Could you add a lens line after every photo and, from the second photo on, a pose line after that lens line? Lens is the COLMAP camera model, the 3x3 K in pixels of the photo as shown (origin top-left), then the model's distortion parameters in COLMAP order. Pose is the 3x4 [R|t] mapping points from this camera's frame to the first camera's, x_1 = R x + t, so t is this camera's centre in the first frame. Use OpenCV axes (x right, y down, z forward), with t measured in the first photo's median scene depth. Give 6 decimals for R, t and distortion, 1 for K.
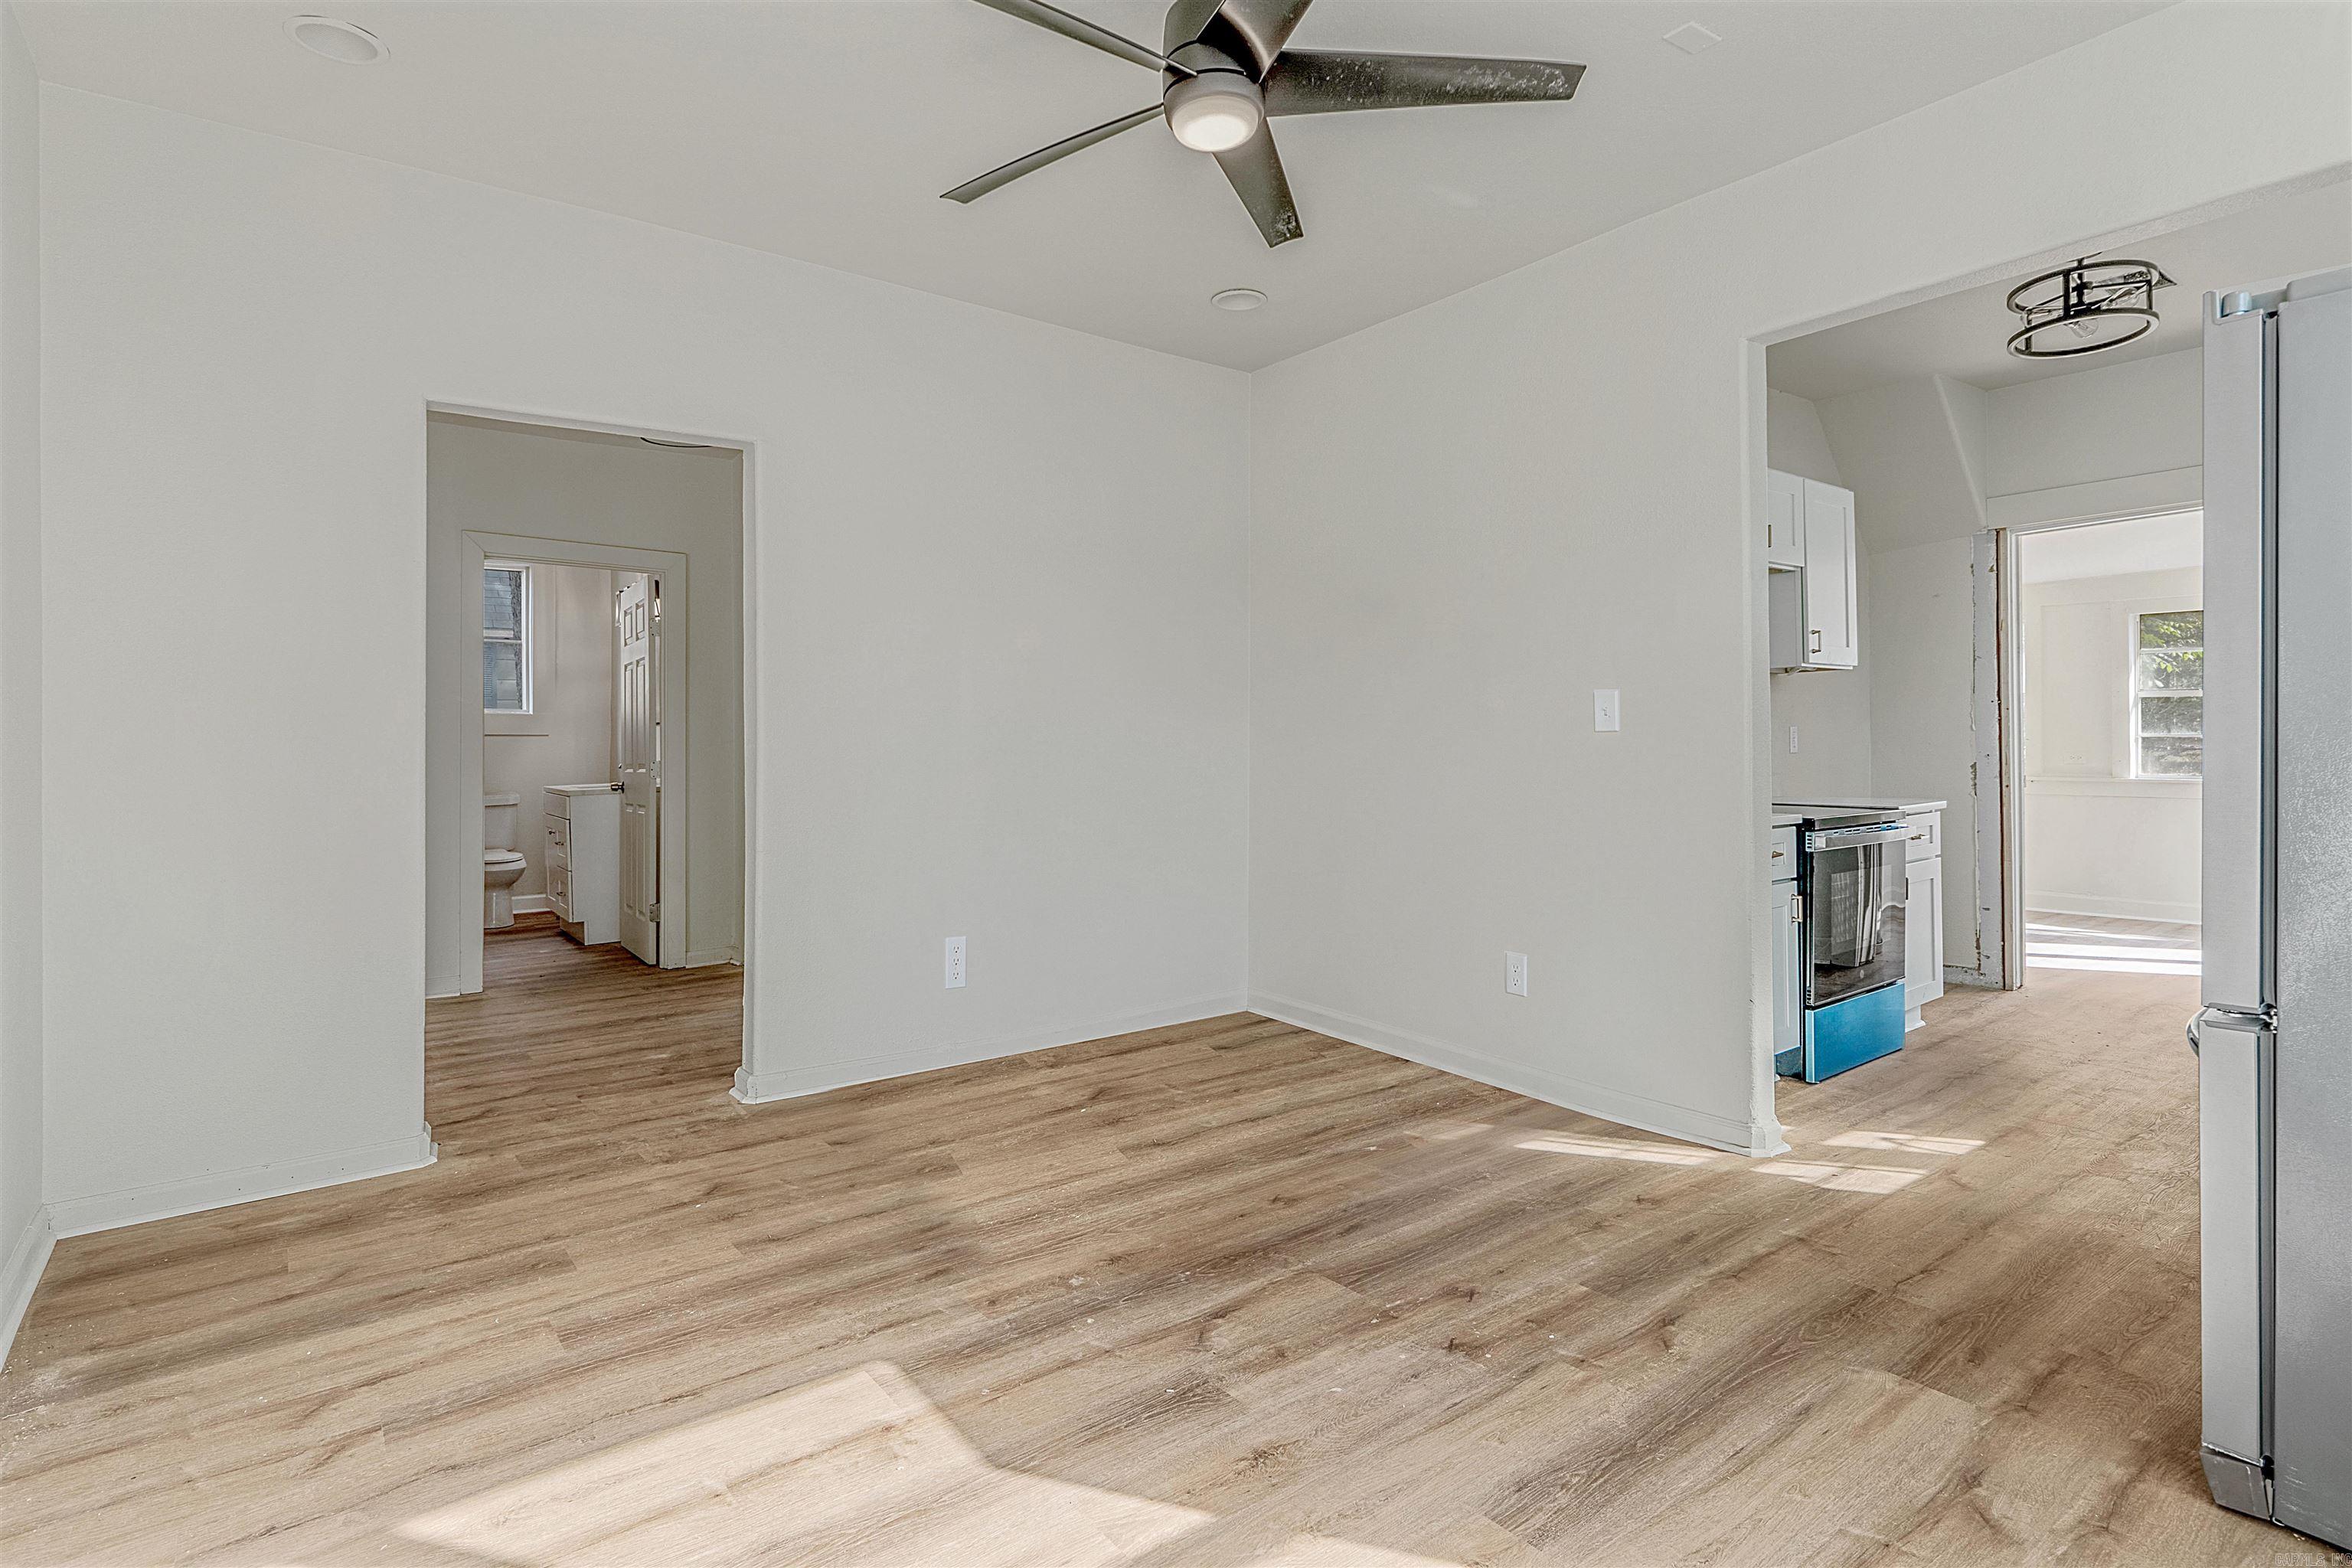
lens RADIAL K [[1172.5, 0, 1162.3], [0, 1172.5, 742.3], [0, 0, 1]] dist [-0.002193, -0.001264]
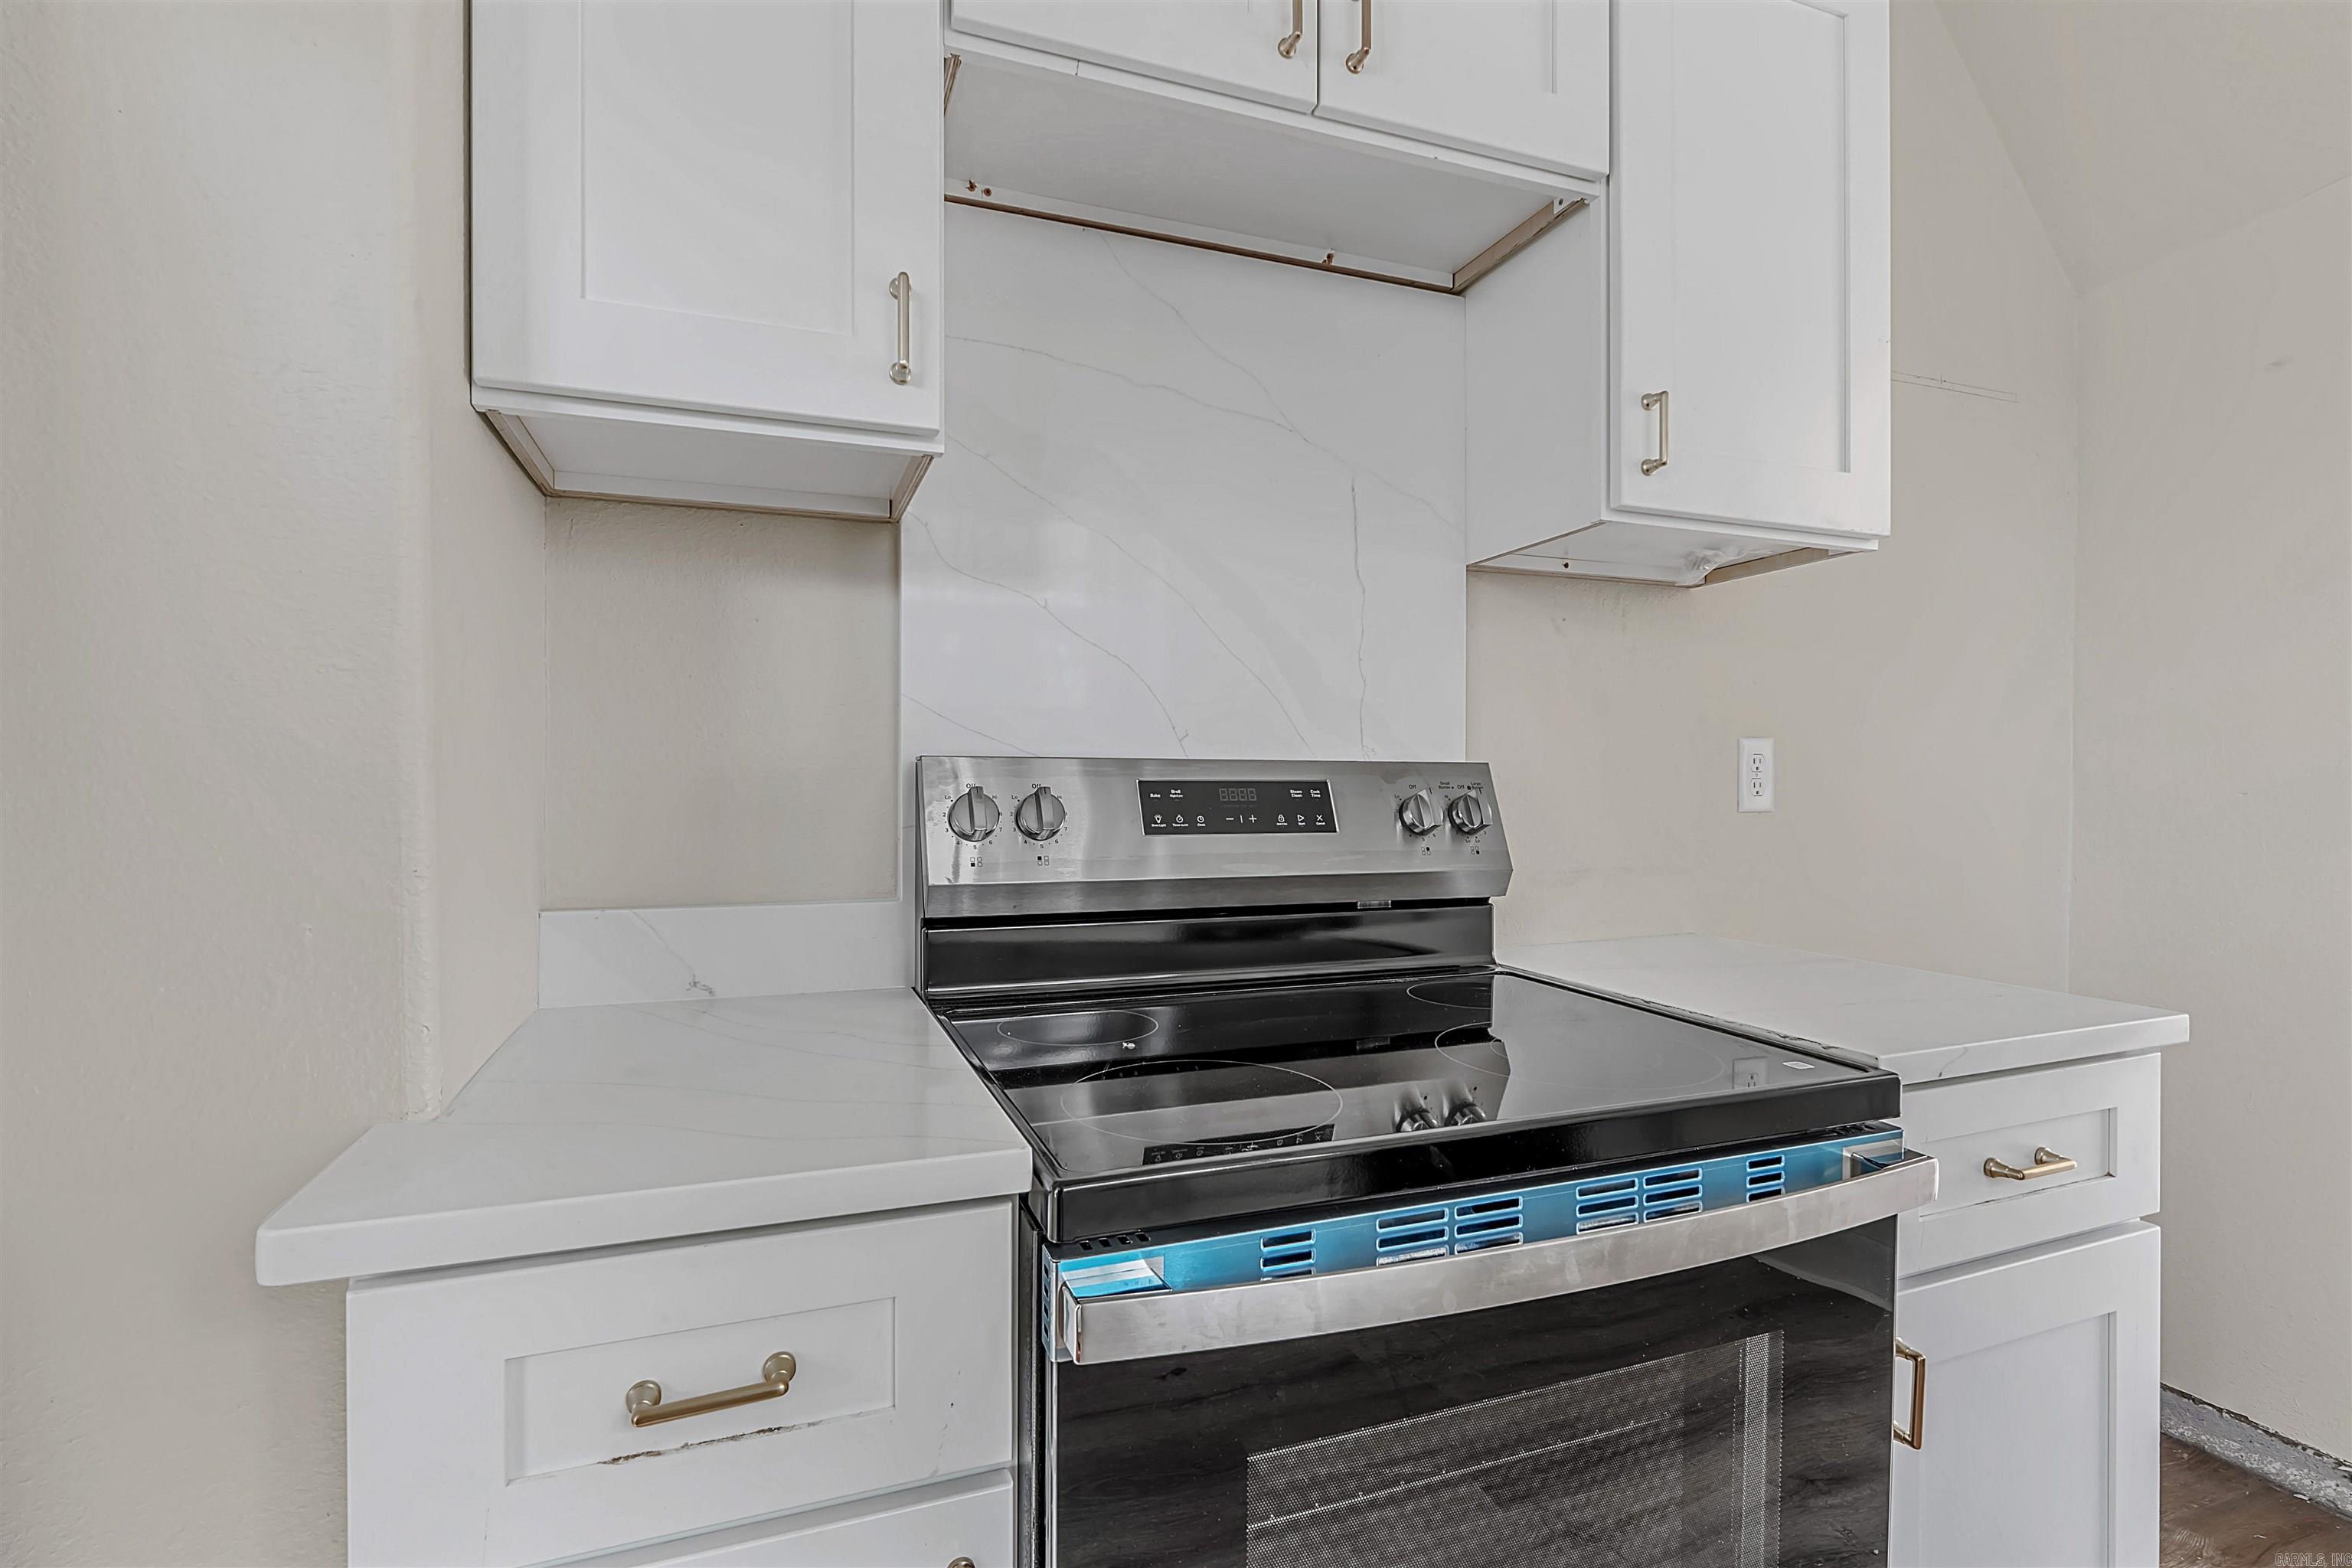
lens RADIAL K [[1098.8, 0, 1161.4], [0, 1098.8, 796.0], [0, 0, 1]] dist [-0.003810, -0.000464]
pose [[0.957781, 0.018899, -0.286878, 0.873035], [-0.013110, 0.999670, 0.022086, -0.001815], [0.287201, -0.017393, 0.957712, 1.181359]]
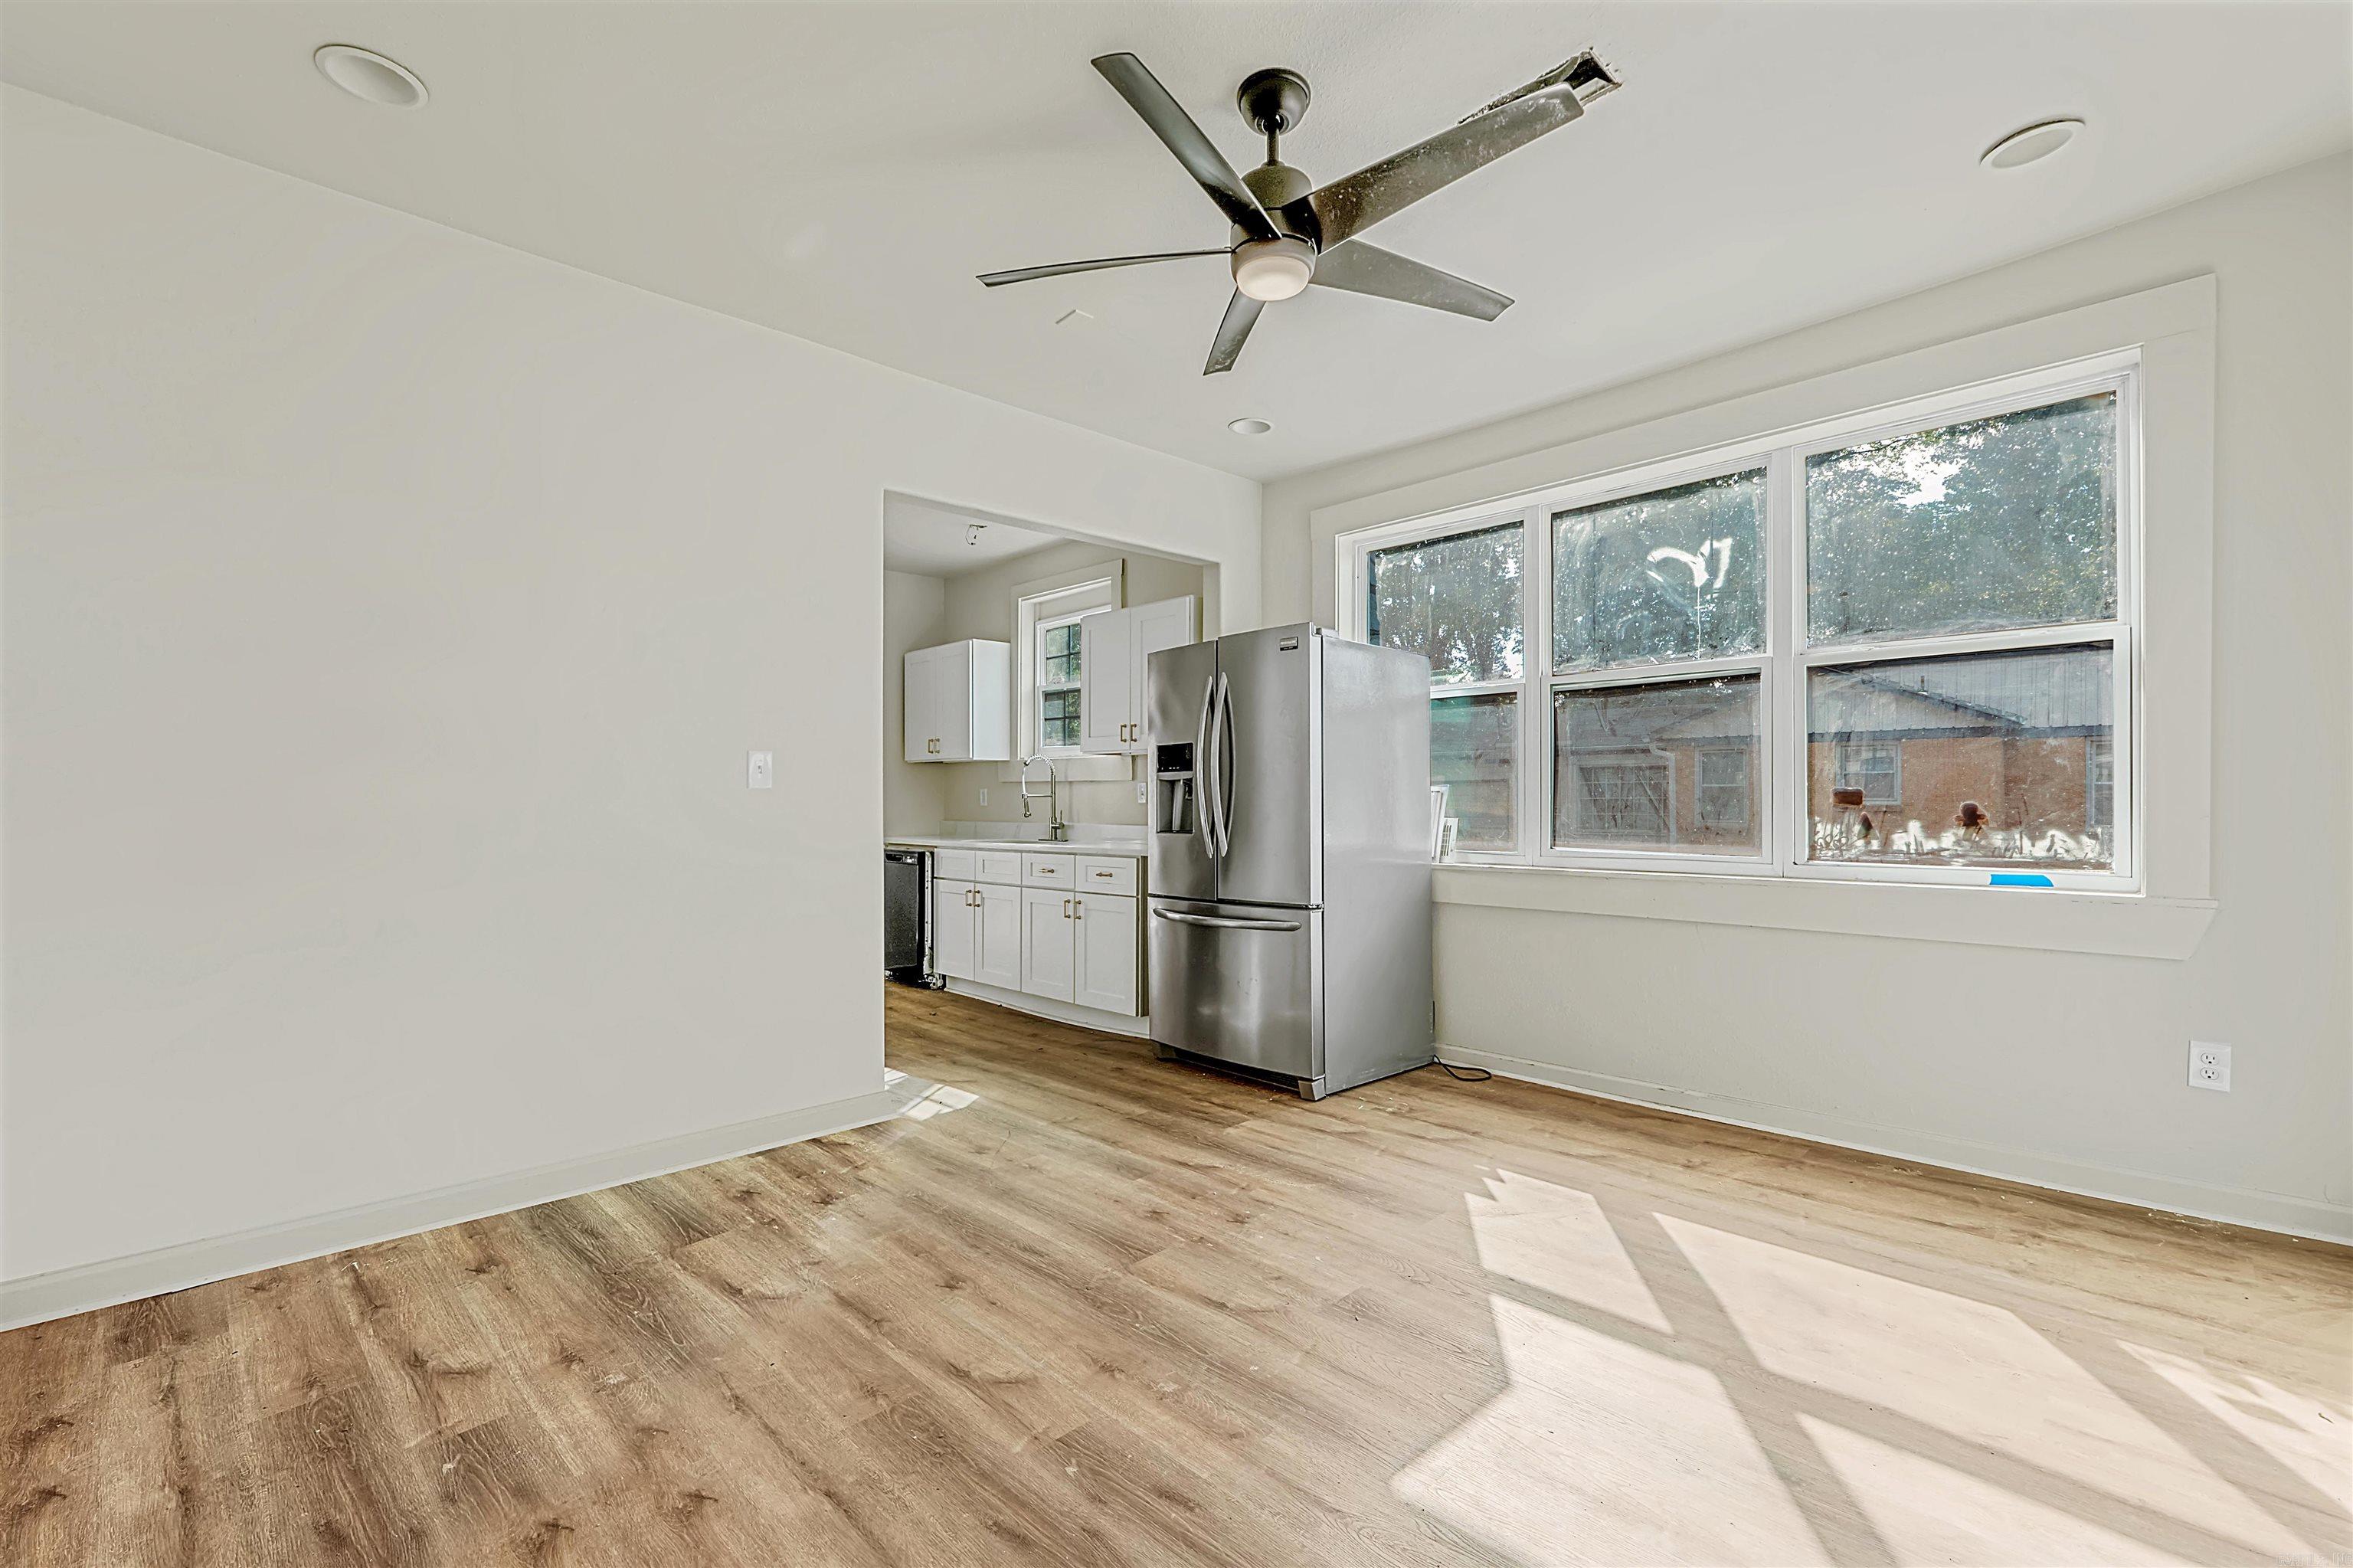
lens RADIAL K [[998.3, 0, 1161.0], [0, 998.3, 799.1], [0, 0, 1]] dist [-0.004070, -0.001360]
pose [[-0.115146, 0.009399, 0.993304, -0.735233], [-0.001912, 0.999951, -0.009683, 0.010333], [-0.993347, -0.003014, -0.115122, 0.954855]]
